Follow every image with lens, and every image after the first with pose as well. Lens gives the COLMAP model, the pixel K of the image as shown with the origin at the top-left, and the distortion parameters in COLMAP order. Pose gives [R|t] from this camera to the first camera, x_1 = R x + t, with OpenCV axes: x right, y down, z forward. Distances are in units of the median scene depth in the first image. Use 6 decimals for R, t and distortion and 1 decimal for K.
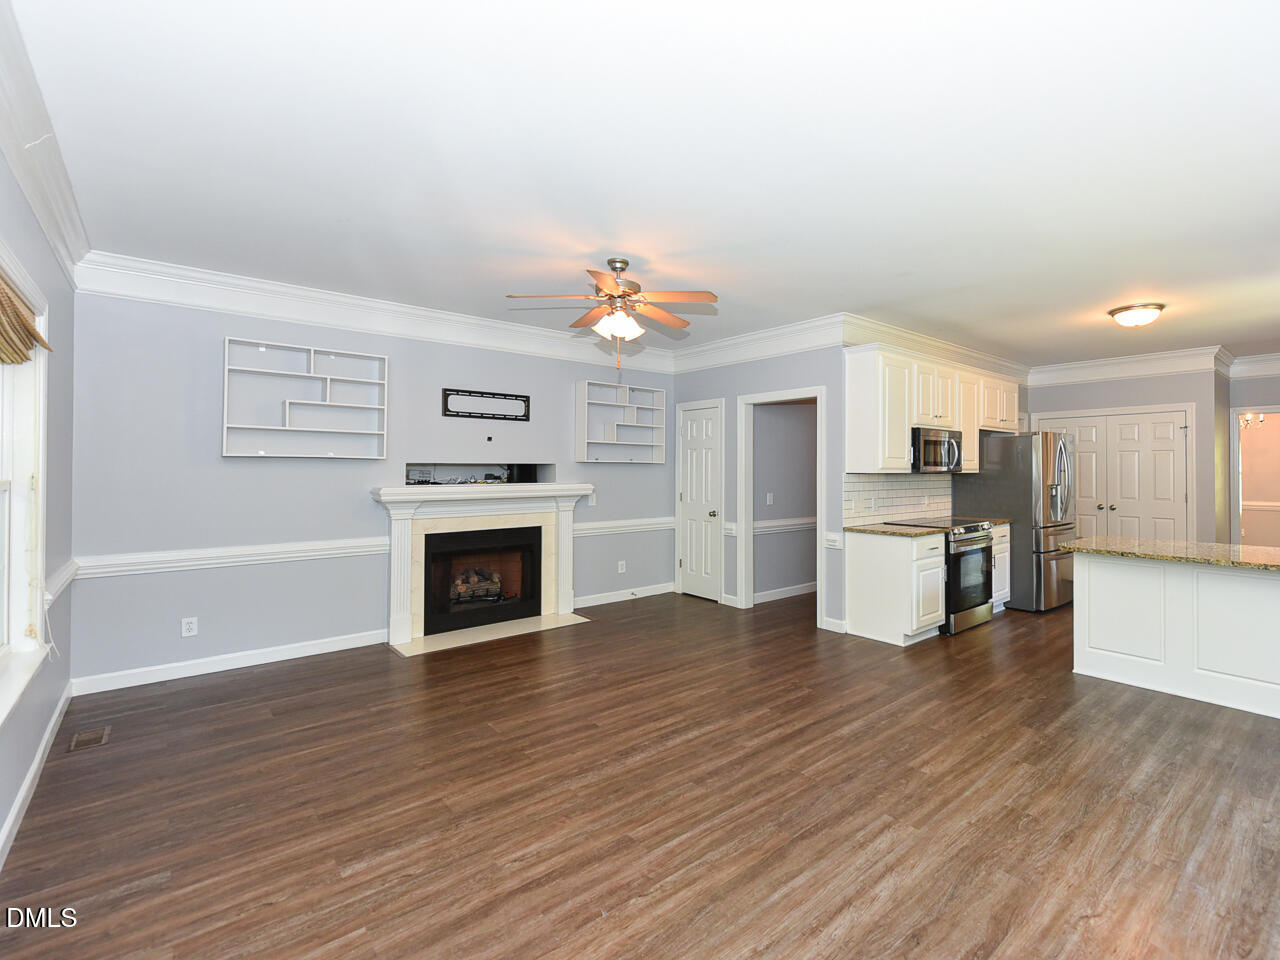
lens RADIAL K [[592.8, 0, 711.9], [0, 592.8, 463.5], [0, 0, 1]] dist [0.008331, -0.000661]
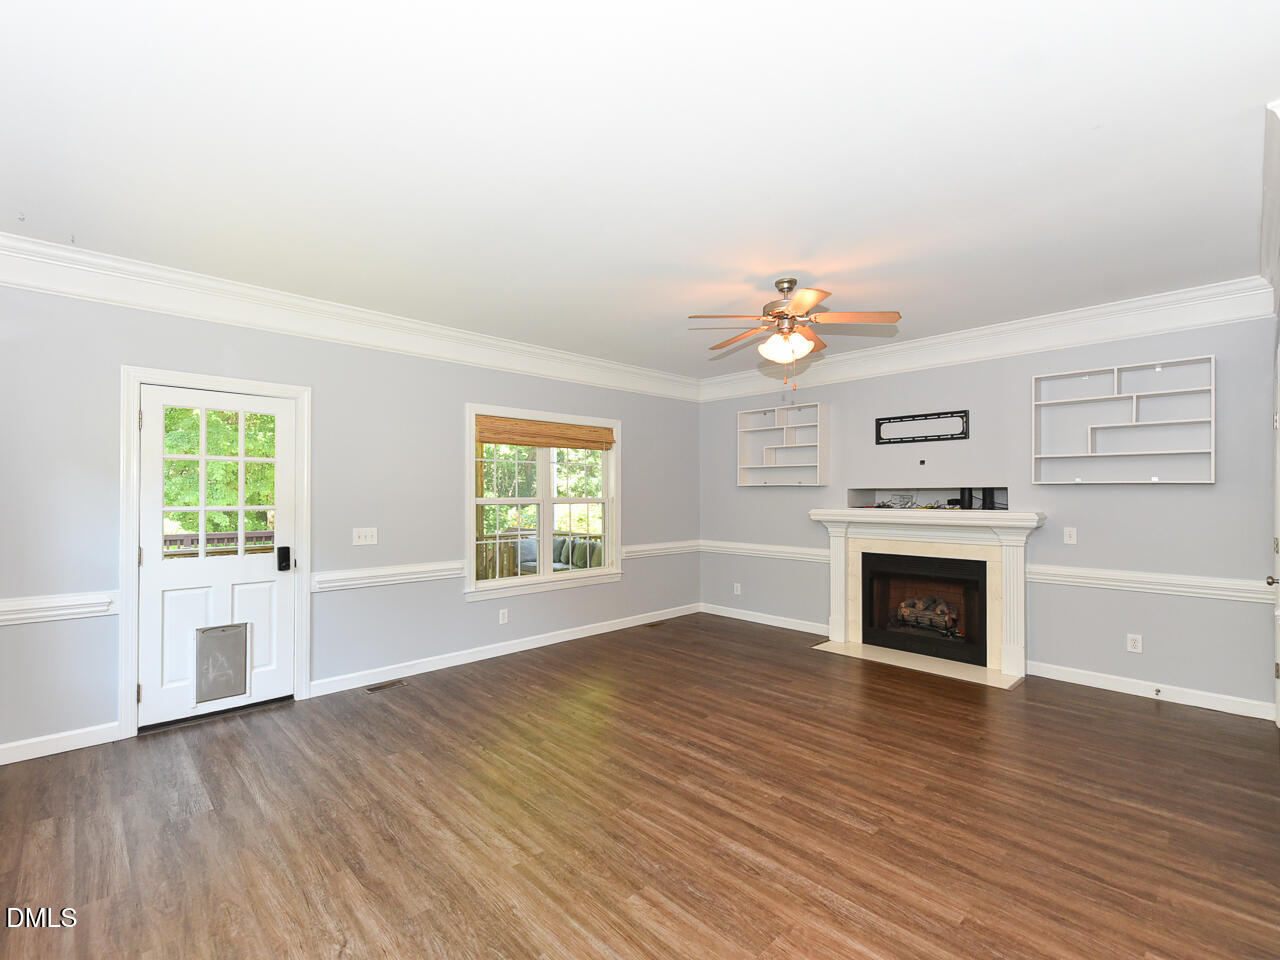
lens RADIAL K [[592.8, 0, 643.0], [0, 592.8, 483.5], [0, 0, 1]] dist [0.008331, -0.000661]
pose [[0.023349, -0.020271, -0.999522, 0.934178], [0.008072, 0.999766, -0.020087, 0.013943], [0.999695, -0.007599, 0.023507, 0.842586]]
